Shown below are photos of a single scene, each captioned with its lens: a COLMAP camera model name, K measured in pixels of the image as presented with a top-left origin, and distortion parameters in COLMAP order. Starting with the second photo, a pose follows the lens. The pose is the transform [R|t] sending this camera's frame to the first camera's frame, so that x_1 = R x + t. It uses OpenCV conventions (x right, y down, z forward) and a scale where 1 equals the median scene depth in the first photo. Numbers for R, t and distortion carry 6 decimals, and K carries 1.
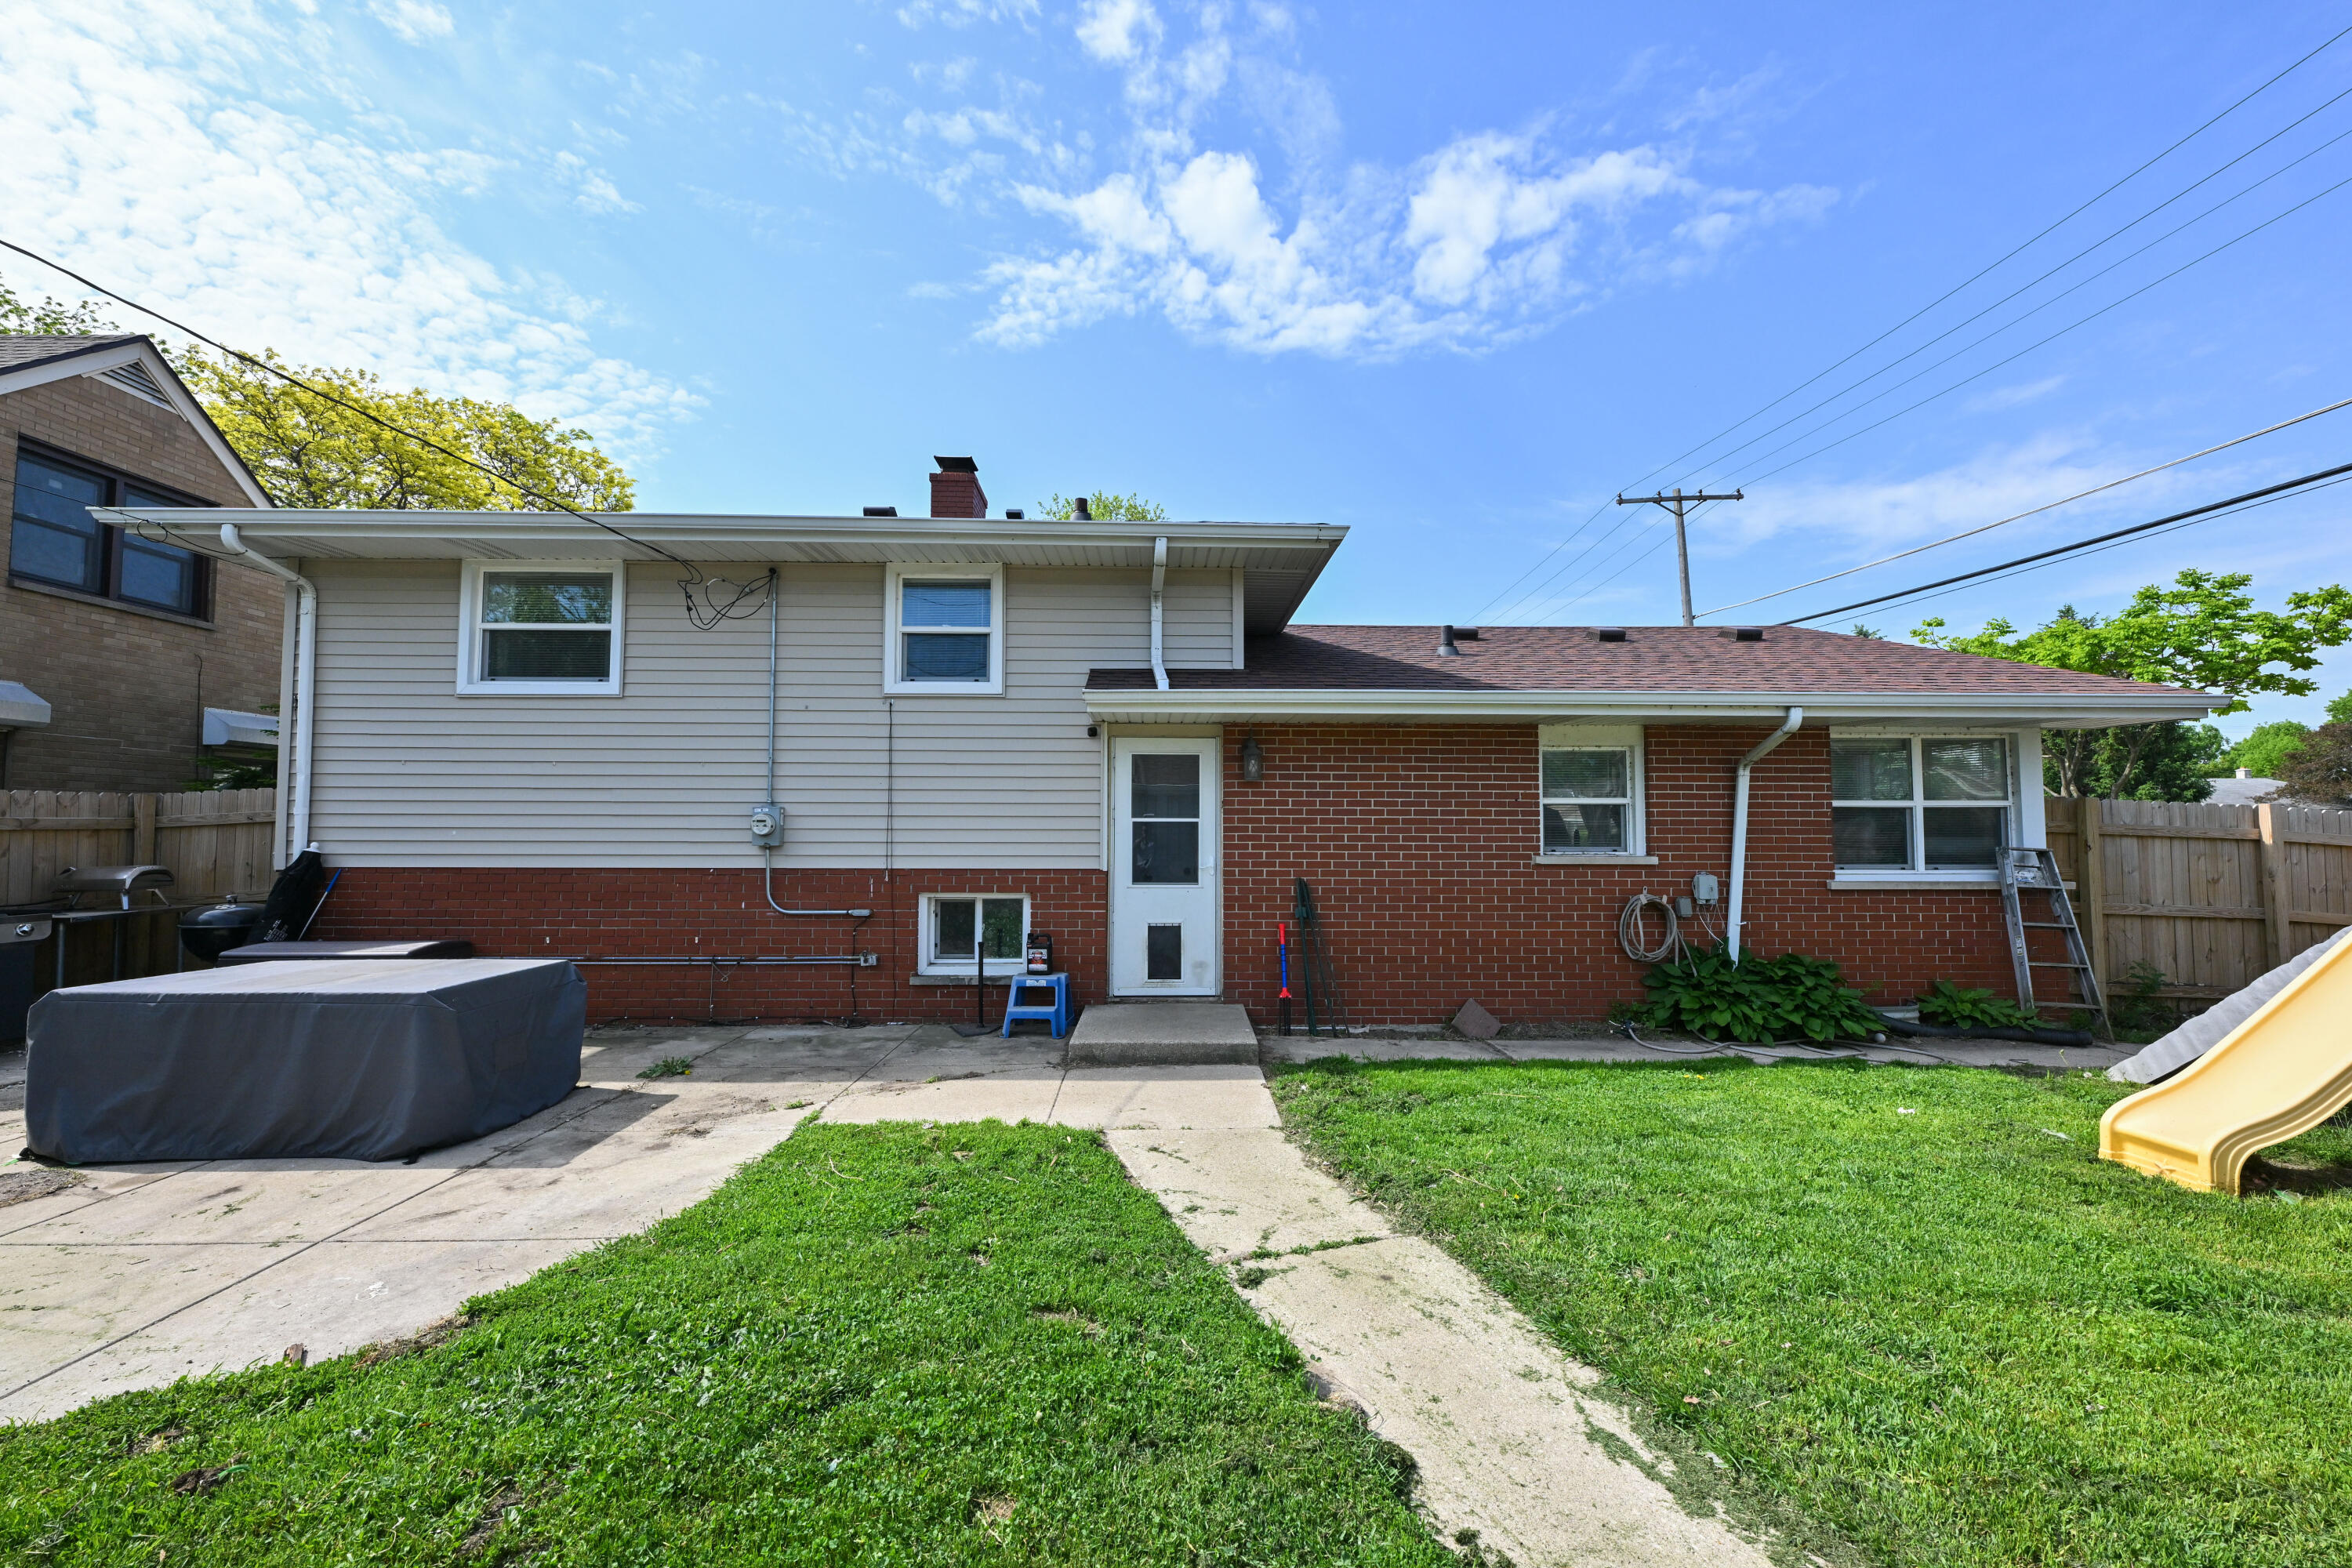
lens RADIAL K [[925.1, 0, 1173.2], [0, 925.1, 789.4], [0, 0, 1]] dist [-0.003713, 0.001396]
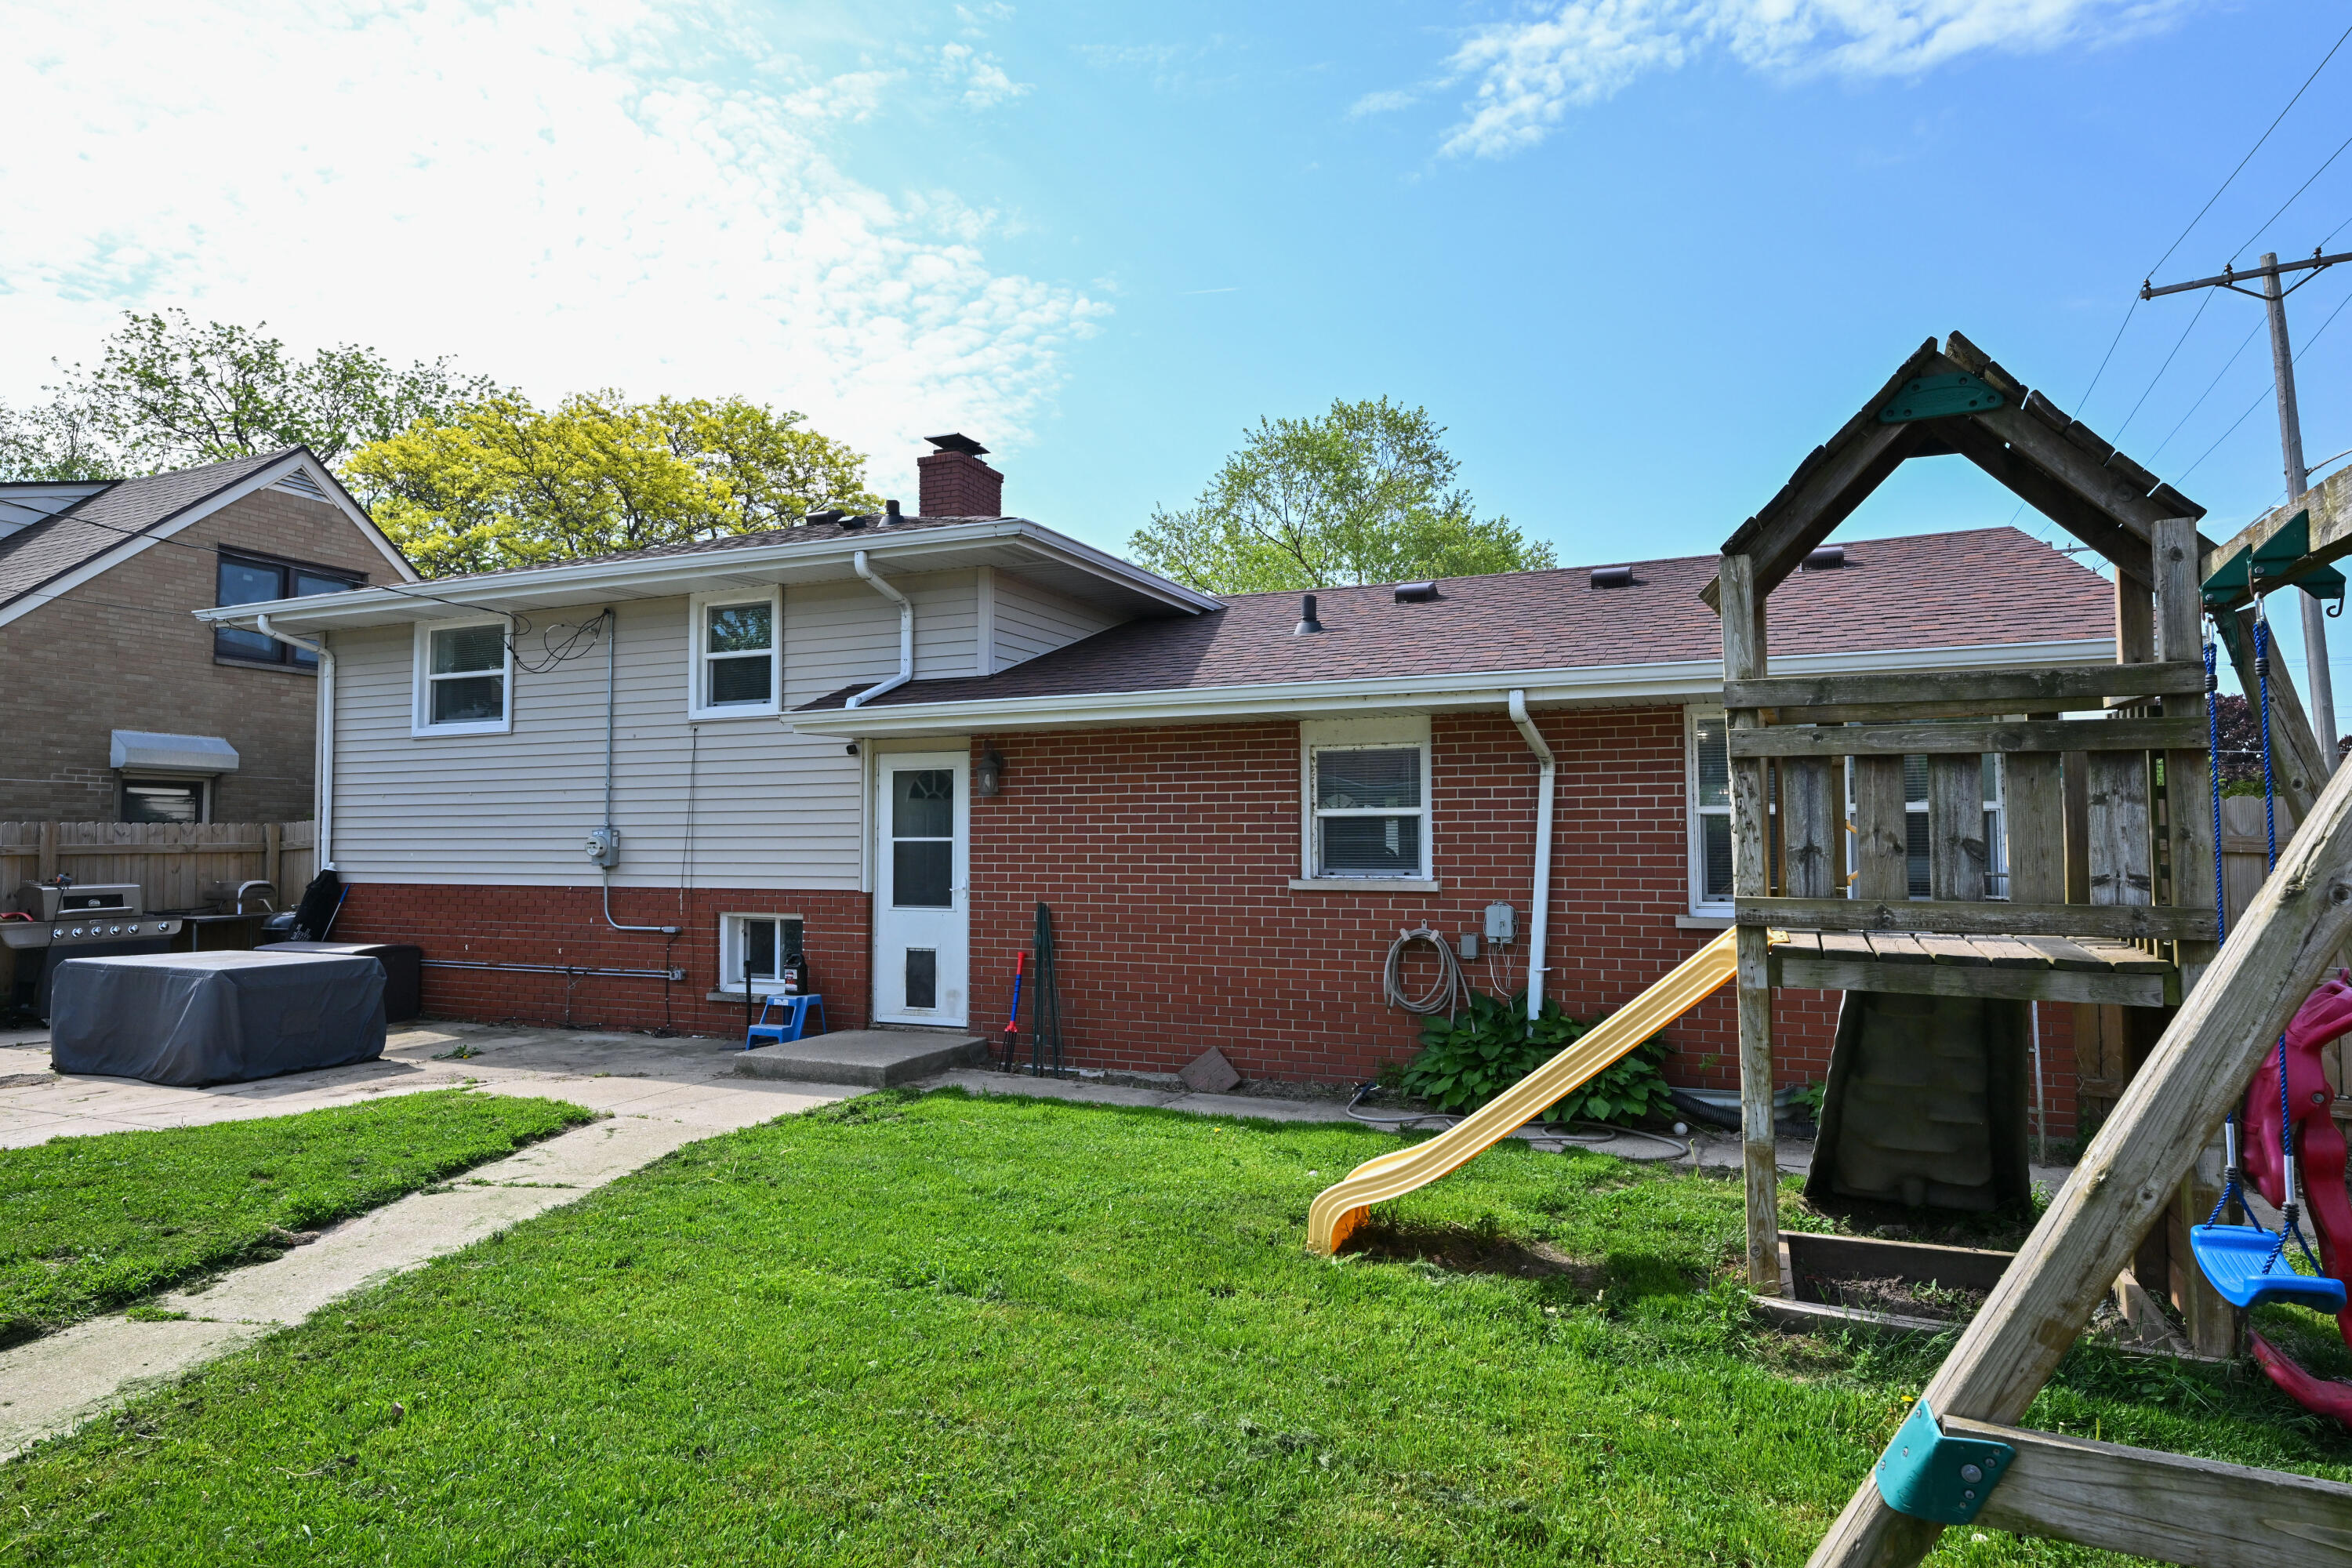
lens RADIAL K [[1300.6, 0, 1177.3], [0, 1300.6, 784.0], [0, 0, 1]] dist [-0.005431, 0.005161]
pose [[0.909696, -0.024464, -0.414554, 0.779693], [0.024053, 0.999691, -0.006213, -0.009050], [0.414578, -0.004320, 0.910003, -0.103434]]
